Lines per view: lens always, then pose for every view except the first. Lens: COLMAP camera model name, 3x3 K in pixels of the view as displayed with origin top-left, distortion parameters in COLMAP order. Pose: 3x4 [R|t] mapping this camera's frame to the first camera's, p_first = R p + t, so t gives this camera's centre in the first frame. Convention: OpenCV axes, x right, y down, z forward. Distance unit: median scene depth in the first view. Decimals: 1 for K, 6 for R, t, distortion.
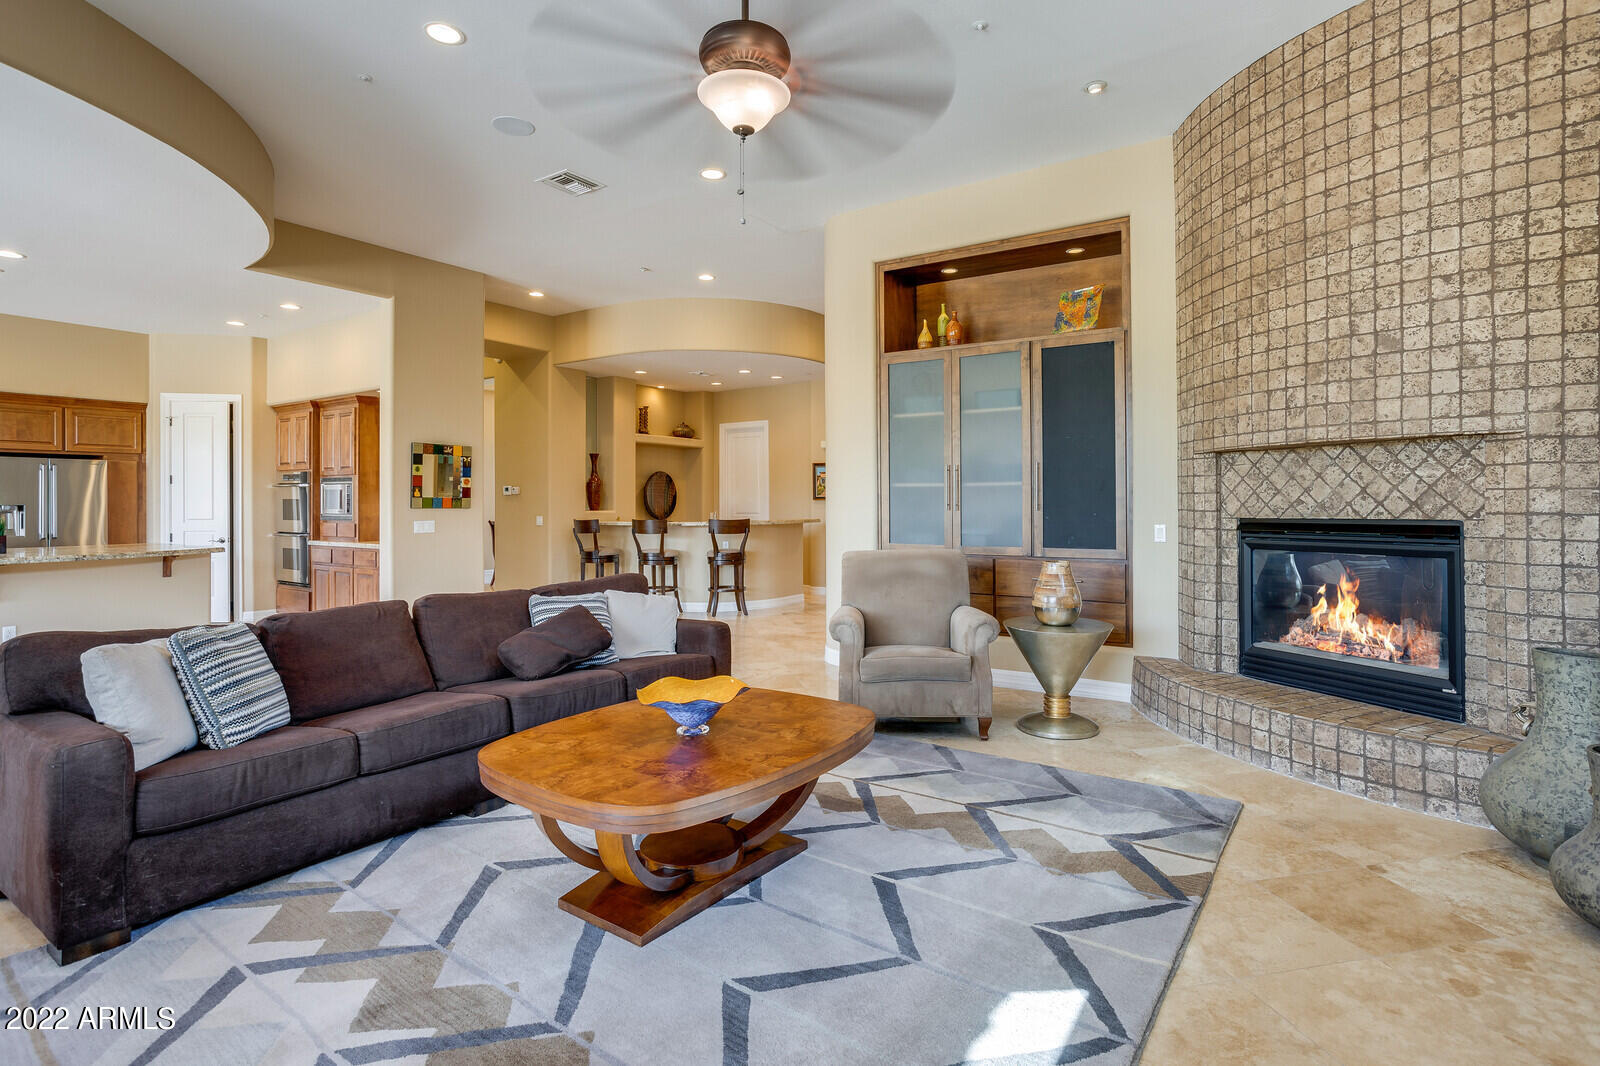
lens RADIAL K [[792.2, 0, 809.2], [0, 792.2, 494.3], [0, 0, 1]] dist [-0.035494, 0.026219]
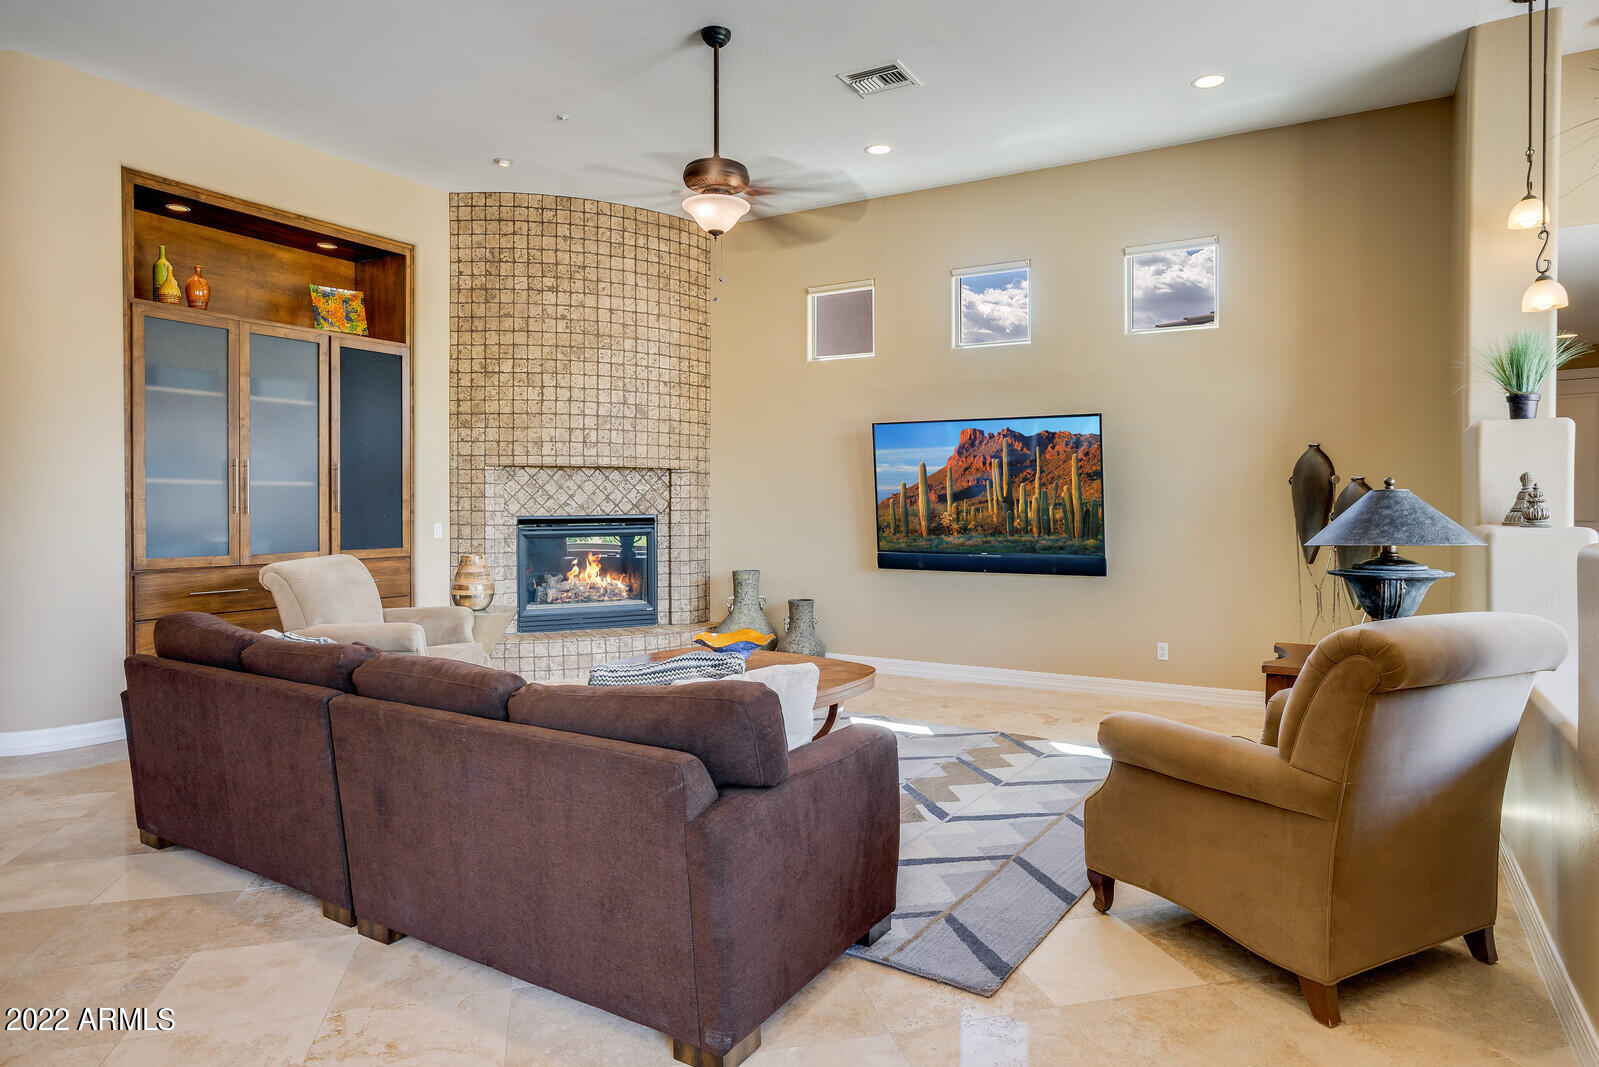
lens RADIAL K [[959.3, 0, 789.3], [0, 959.3, 505.7], [0, 0, 1]] dist [-0.006938, 0.000069]
pose [[-0.036451, 0.002363, 0.999333, -1.165879], [-0.009771, 0.999949, -0.002721, 0.012977], [-0.999288, -0.009863, -0.036427, 0.627986]]
